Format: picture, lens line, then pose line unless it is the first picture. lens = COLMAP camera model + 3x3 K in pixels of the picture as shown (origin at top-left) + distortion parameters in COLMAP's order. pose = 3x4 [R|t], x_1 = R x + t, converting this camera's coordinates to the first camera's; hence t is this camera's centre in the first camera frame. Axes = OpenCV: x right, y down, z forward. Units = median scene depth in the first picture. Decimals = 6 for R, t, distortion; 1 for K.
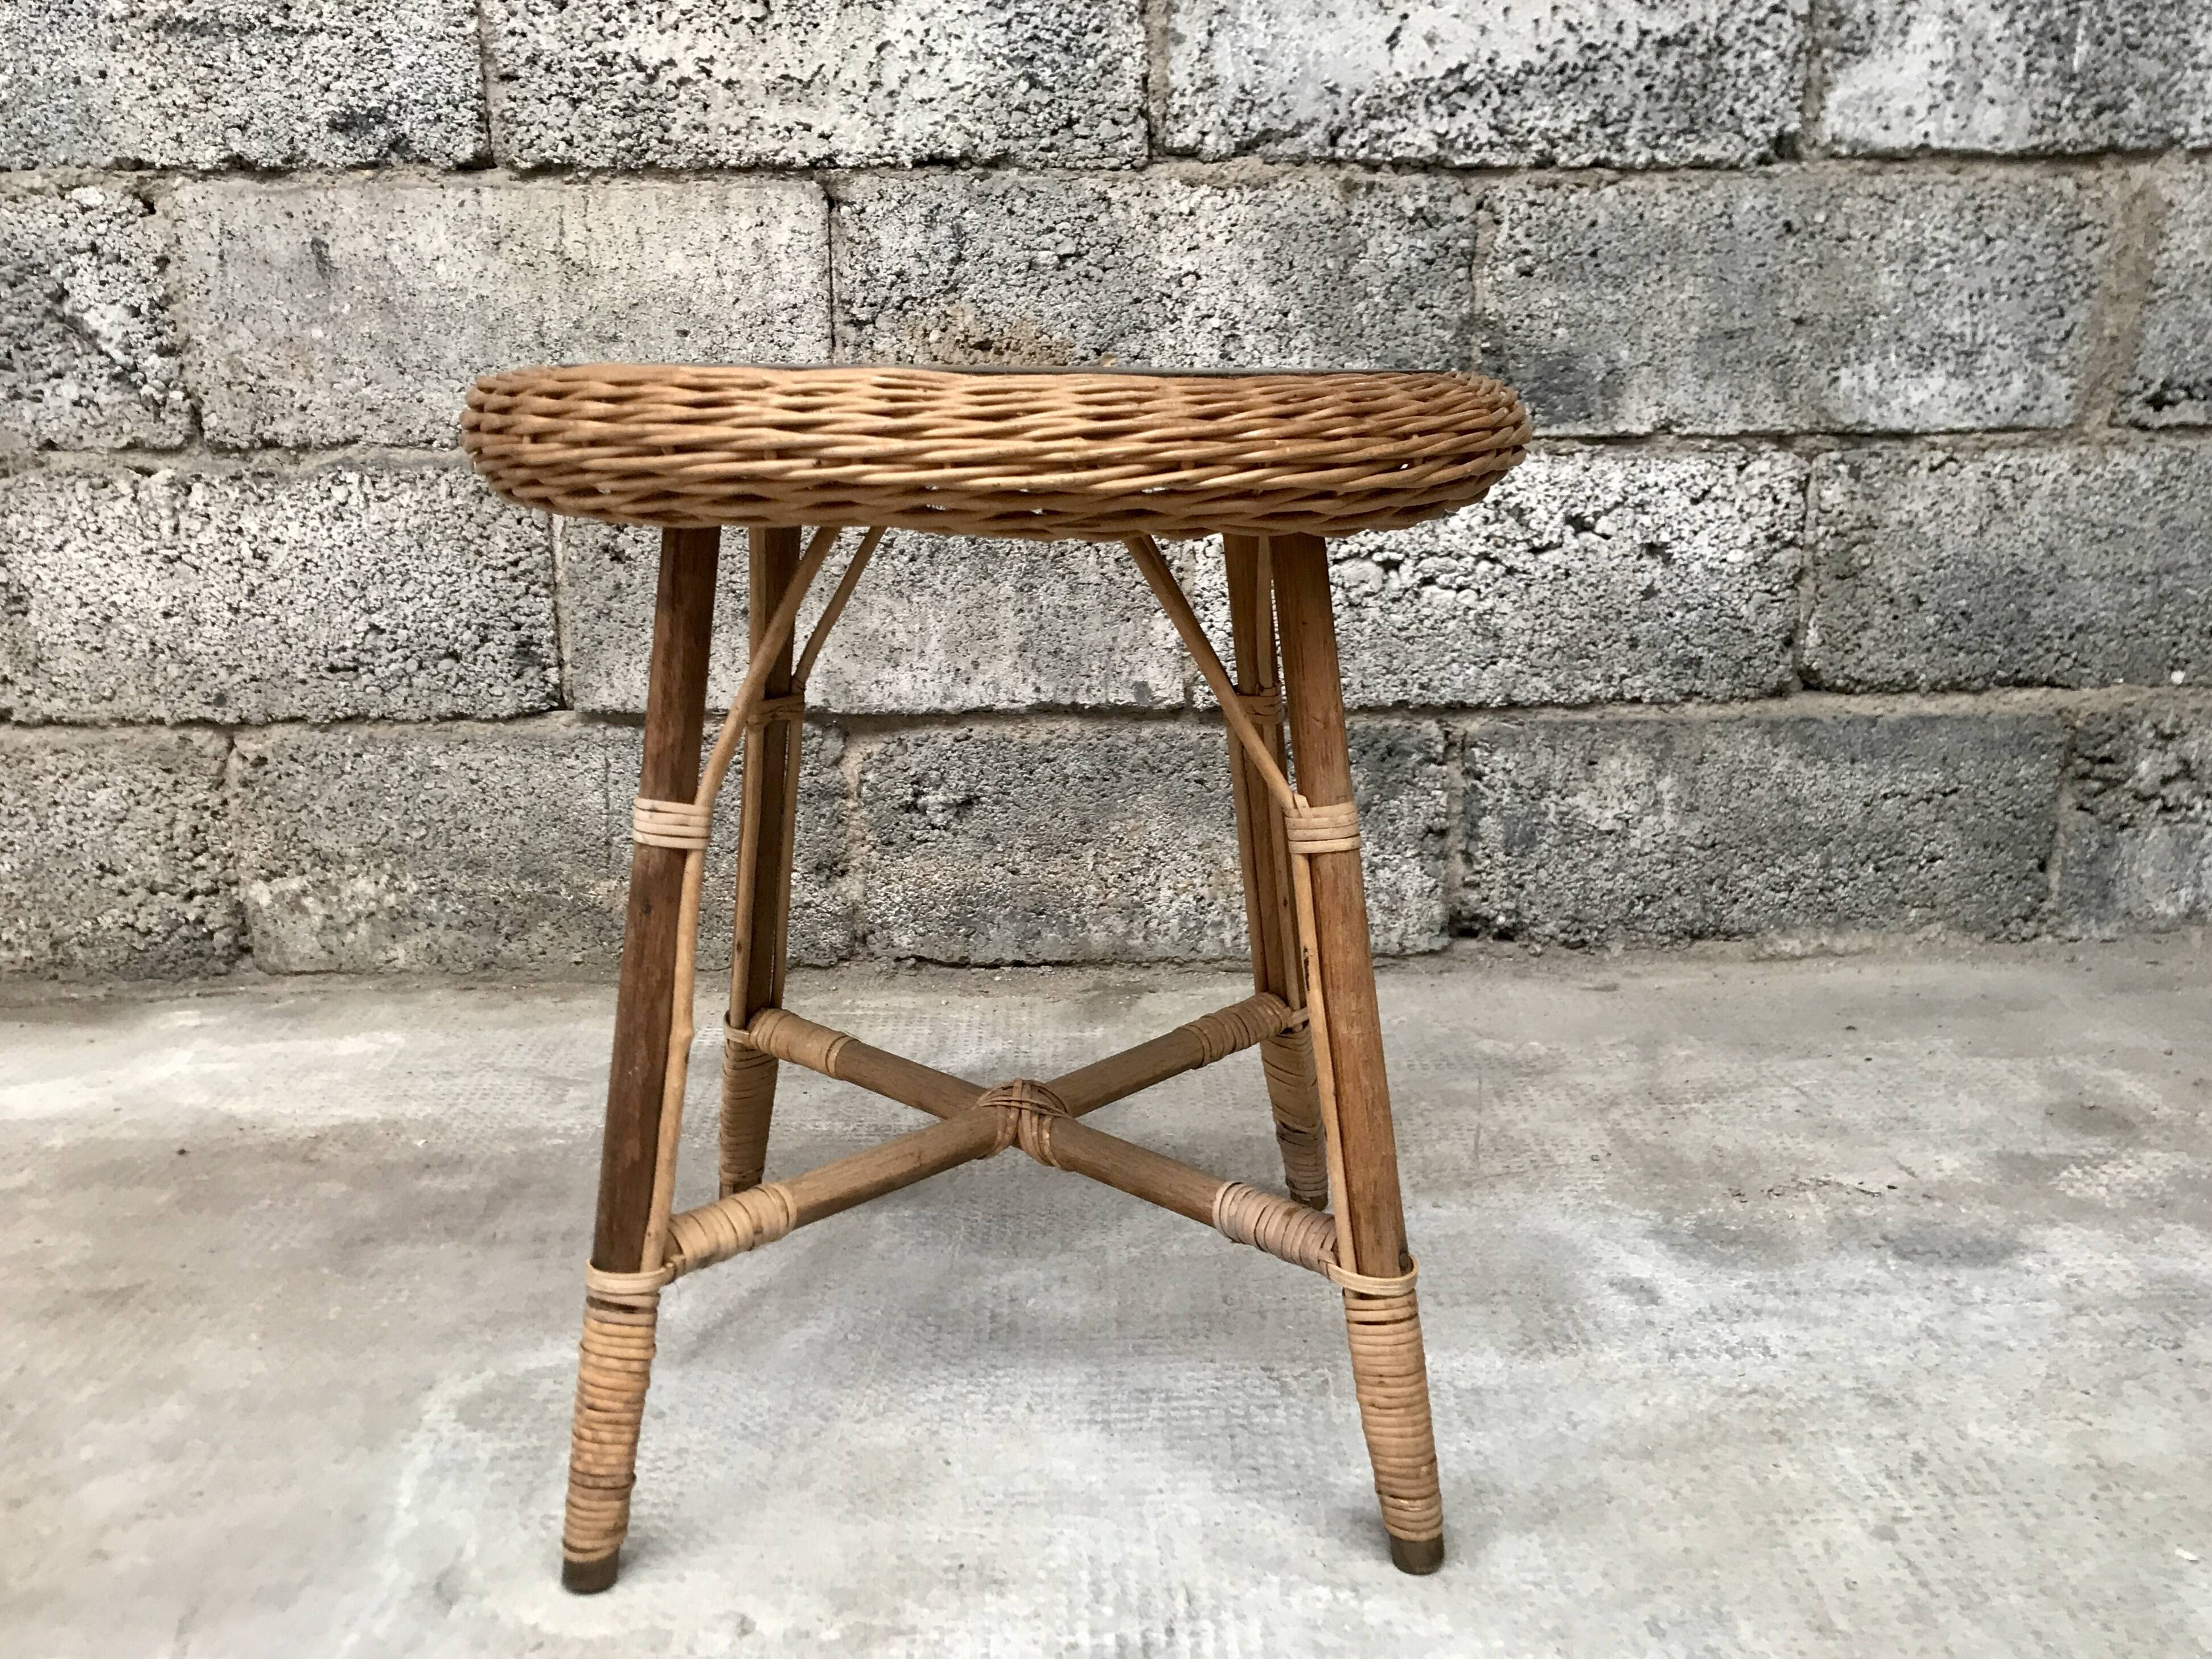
lens RADIAL K [[1848.5, 0, 1105.5], [0, 1848.5, 817.1], [0, 0, 1]] dist [0.000085, 0.011517]
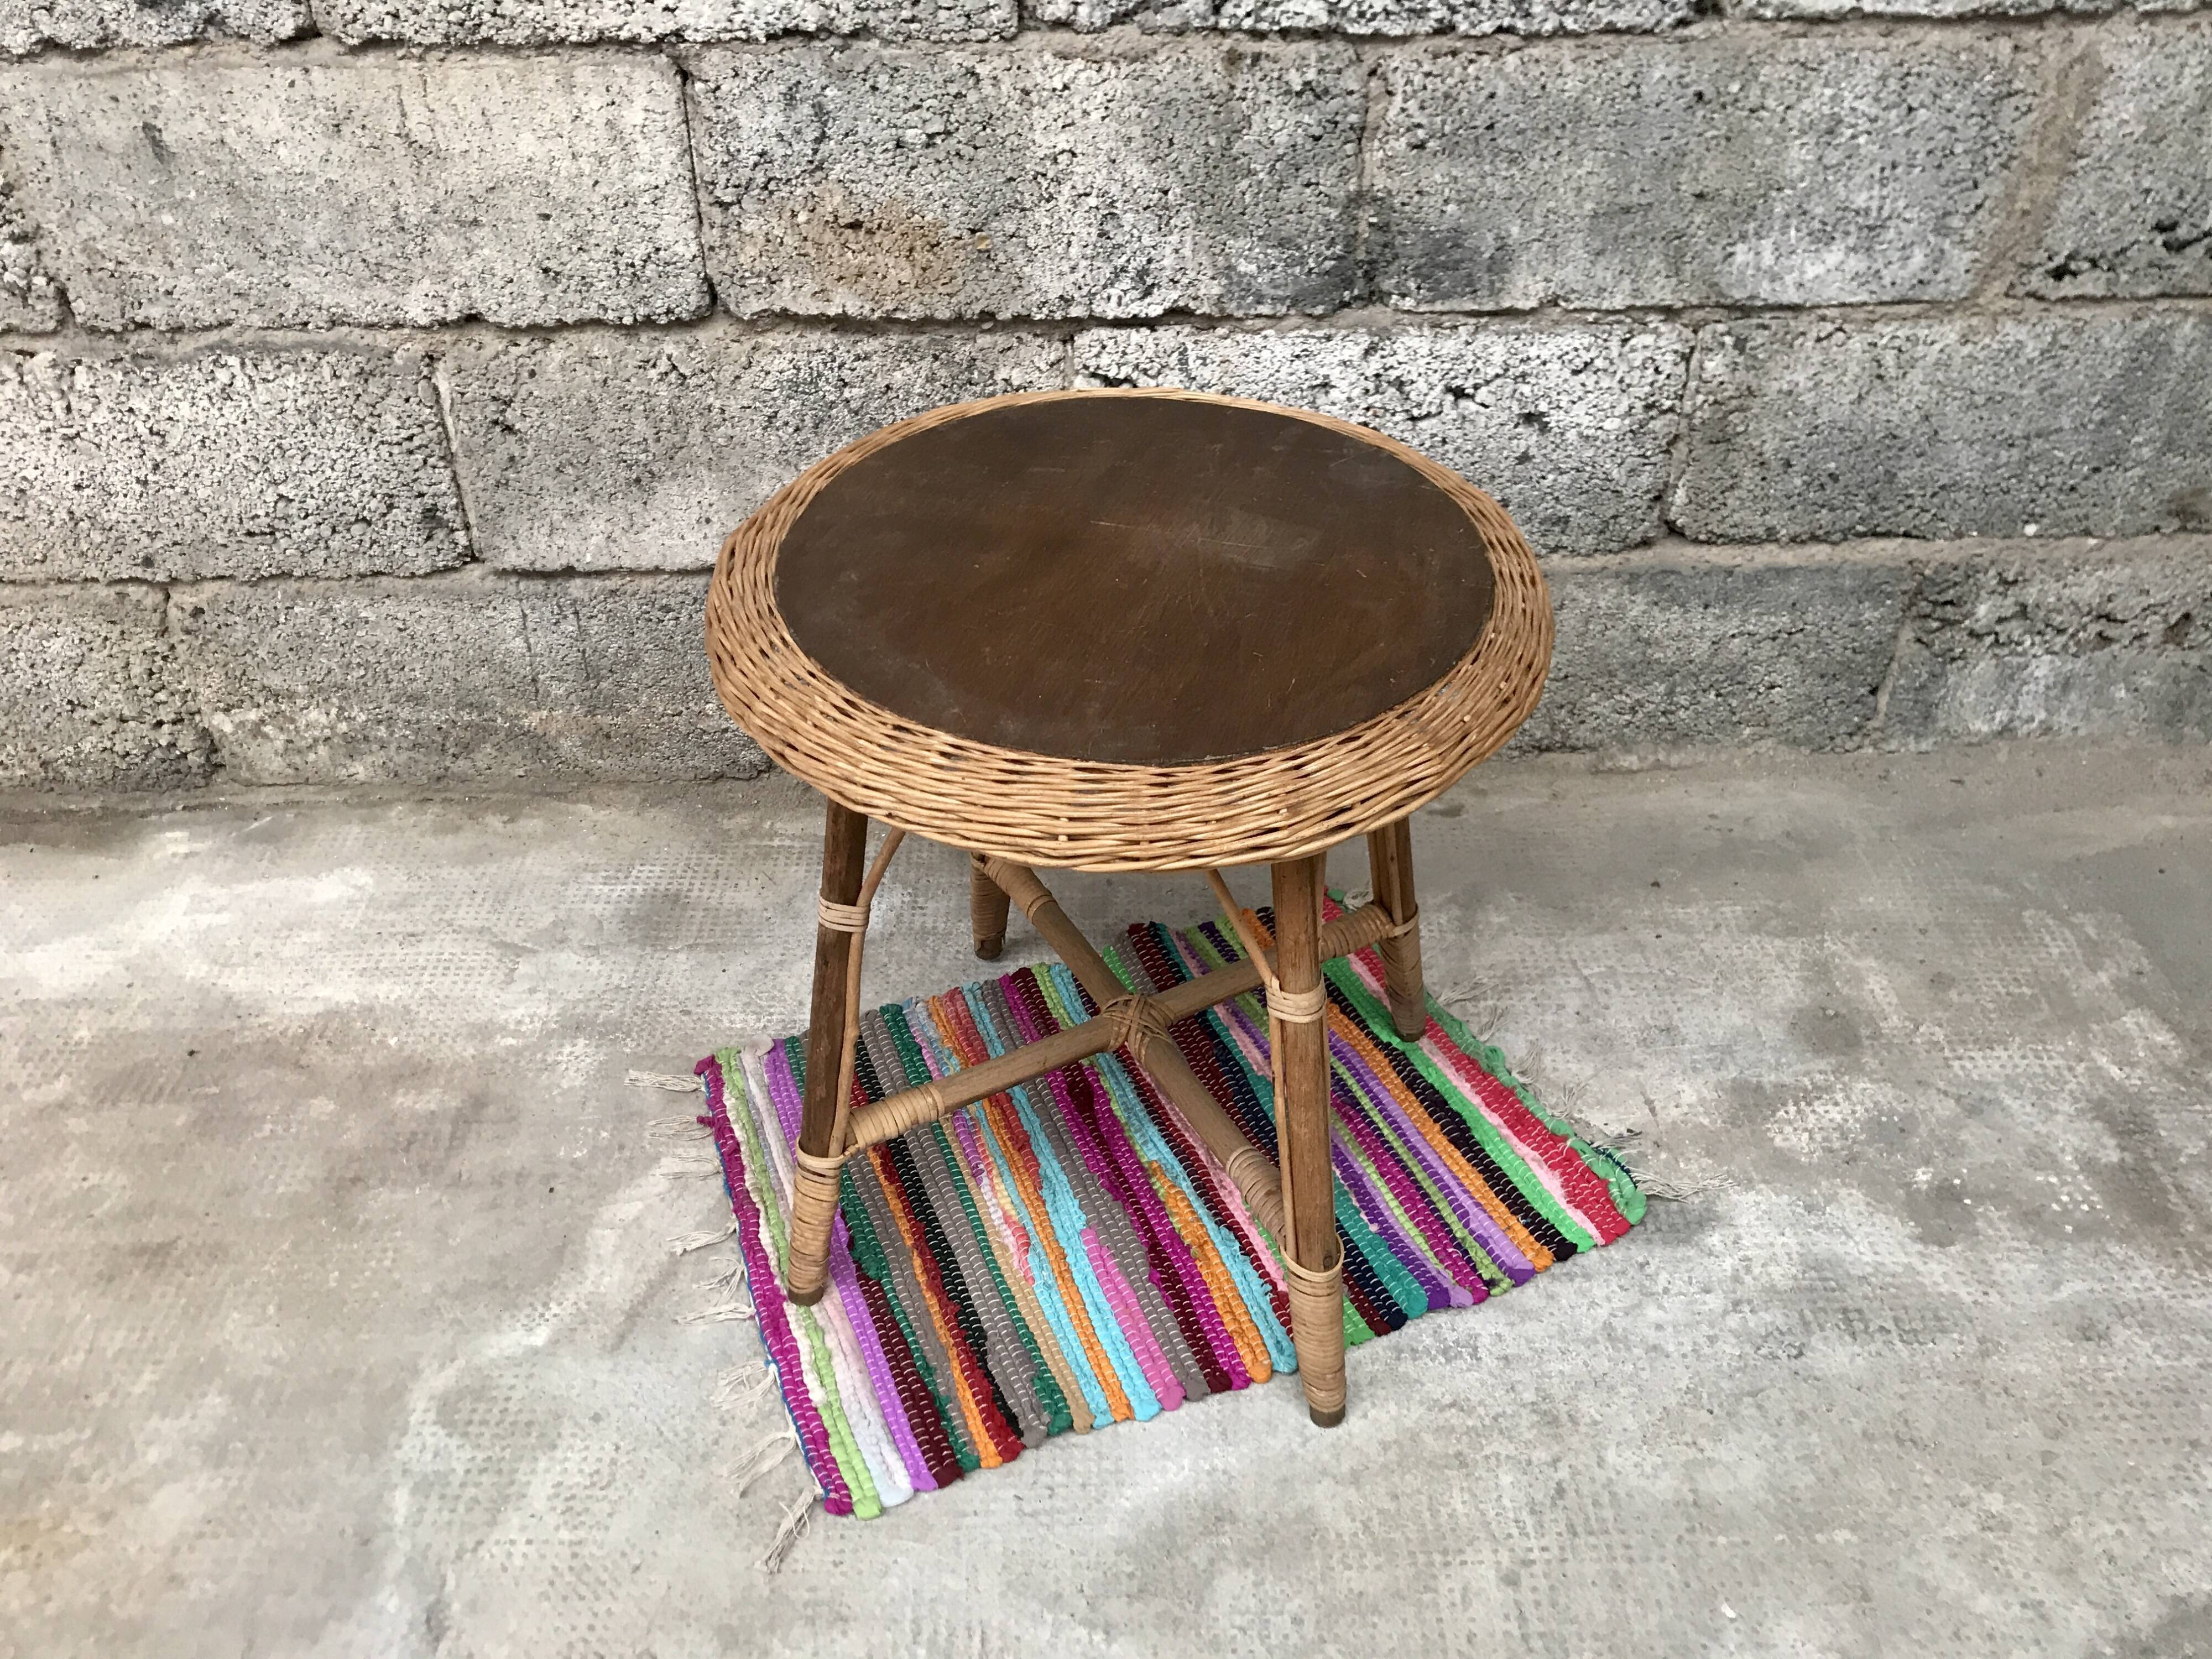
lens RADIAL K [[1848.3, 0, 1103.7], [0, 1848.3, 834.6], [0, 0, 1]] dist [0.000085, 0.011517]
pose [[0.999969, 0.003467, -0.007065, 0.072813], [-0.000285, 0.913108, 0.407719, -0.357742], [0.007865, -0.407704, 0.913080, -0.017344]]
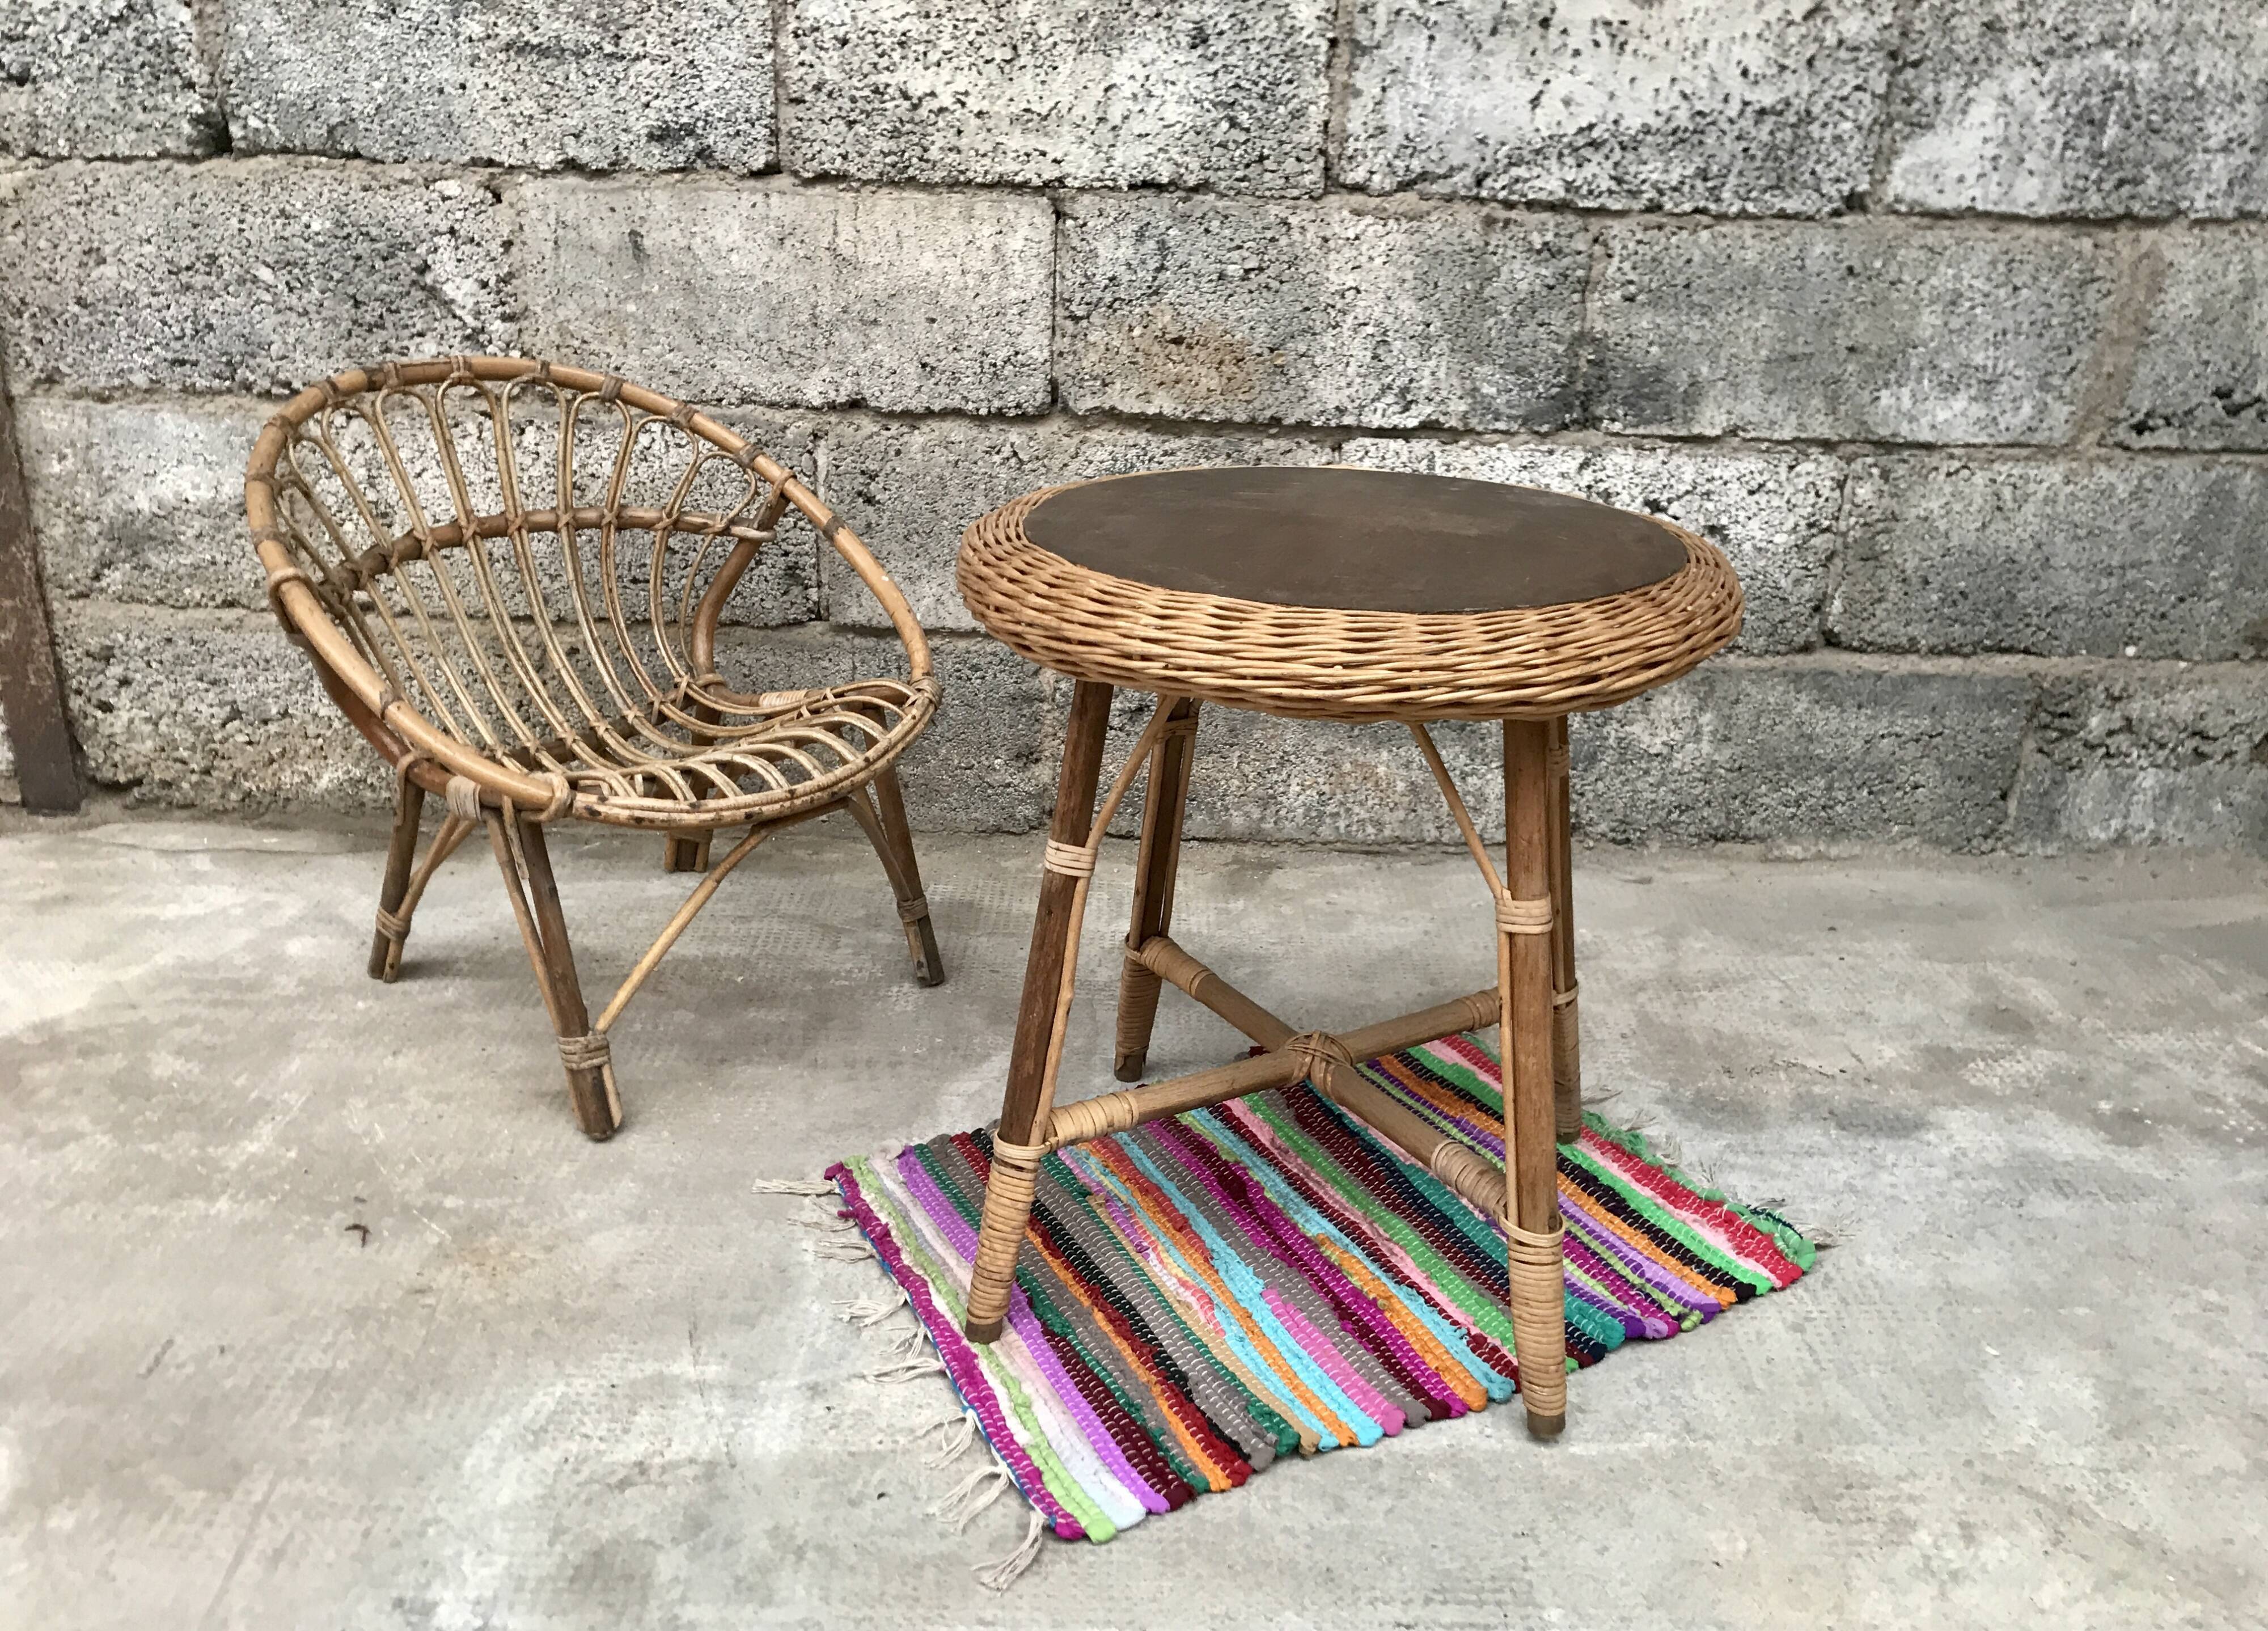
lens RADIAL K [[1903.3, 0, 1124.8], [0, 1903.3, 855.6], [0, 0, 1]] dist [-0.010557, 0.032758]
pose [[0.998962, 0.045541, 0.000092, -0.084882], [-0.044944, 0.985543, 0.163356, -0.123881], [0.007348, -0.163191, 0.986567, -0.284925]]
